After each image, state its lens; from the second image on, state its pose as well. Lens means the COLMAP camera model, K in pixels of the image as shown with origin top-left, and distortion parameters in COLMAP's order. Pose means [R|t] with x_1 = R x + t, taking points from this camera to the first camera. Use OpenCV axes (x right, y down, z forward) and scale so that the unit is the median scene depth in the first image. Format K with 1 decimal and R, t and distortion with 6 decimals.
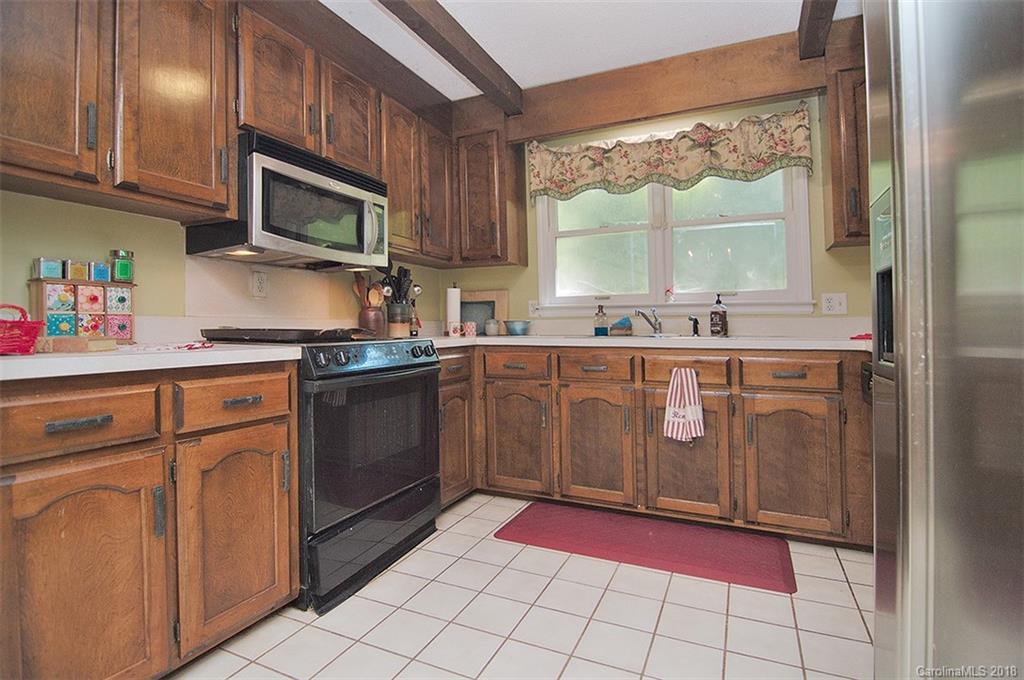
lens RADIAL K [[512.9, 0, 511.5], [0, 512.9, 335.7], [0, 0, 1]] dist [-0.001790, -0.000513]
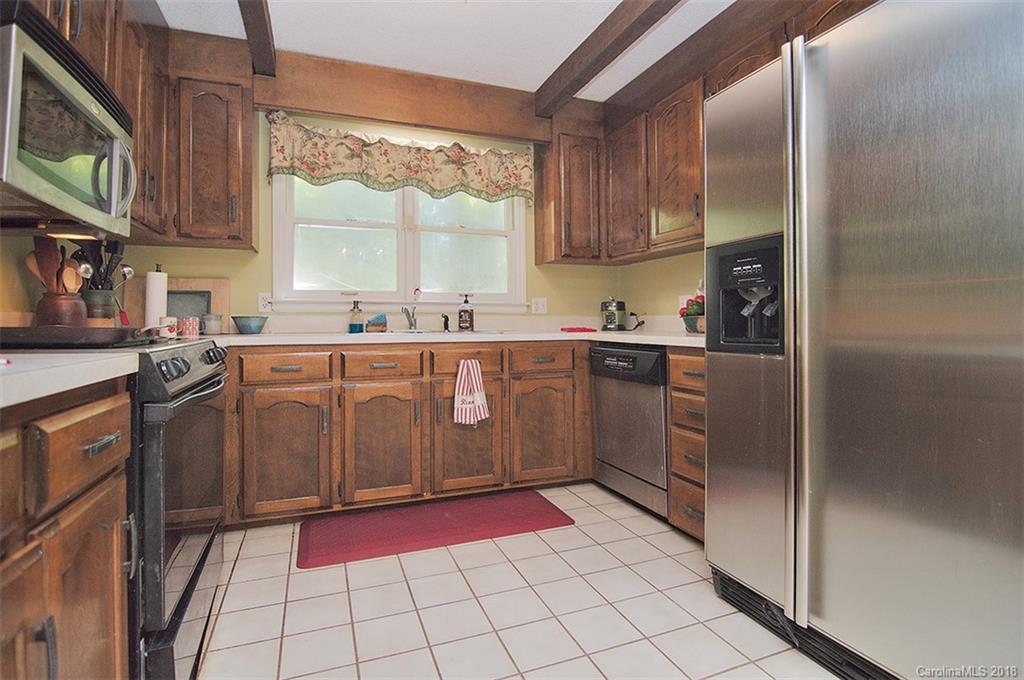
lens RADIAL K [[496.3, 0, 512.1], [0, 496.3, 332.2], [0, 0, 1]] dist [-0.011309, -0.000428]
pose [[0.697188, -0.013090, 0.716769, -0.322609], [0.013725, 0.999894, 0.004910, -0.001080], [-0.716757, 0.006415, 0.697293, 0.148927]]
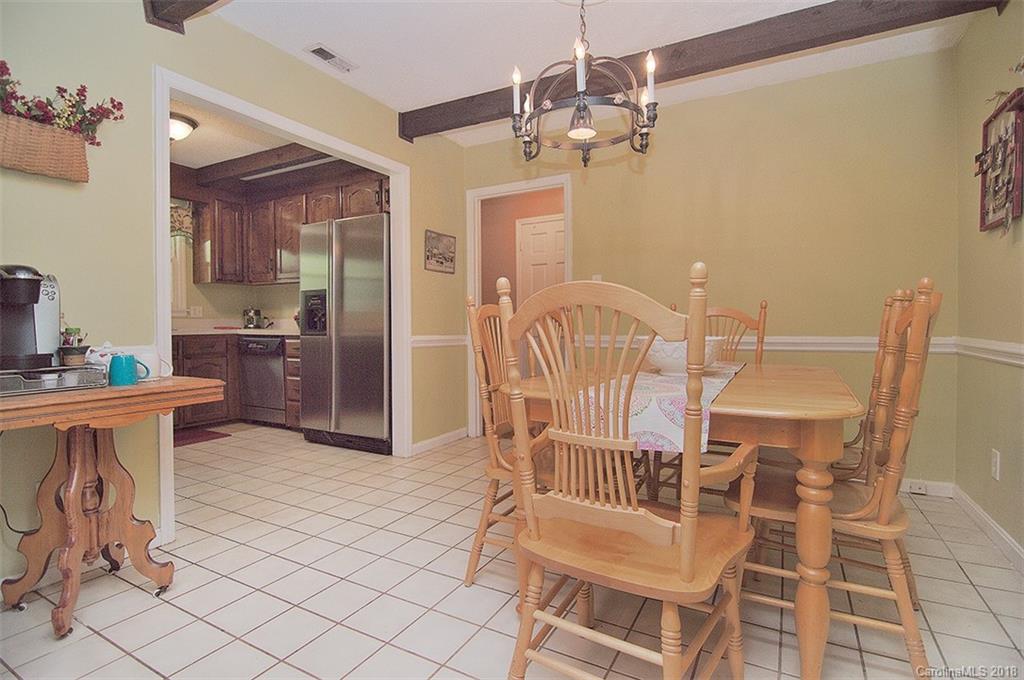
lens RADIAL K [[496.3, 0, 512.1], [0, 496.3, 332.2], [0, 0, 1]] dist [-0.011309, -0.000428]
pose [[0.070697, -0.011358, 0.997433, -1.055117], [0.008572, 0.999905, 0.010779, 0.006264], [-0.997461, 0.007788, 0.070787, -0.281909]]
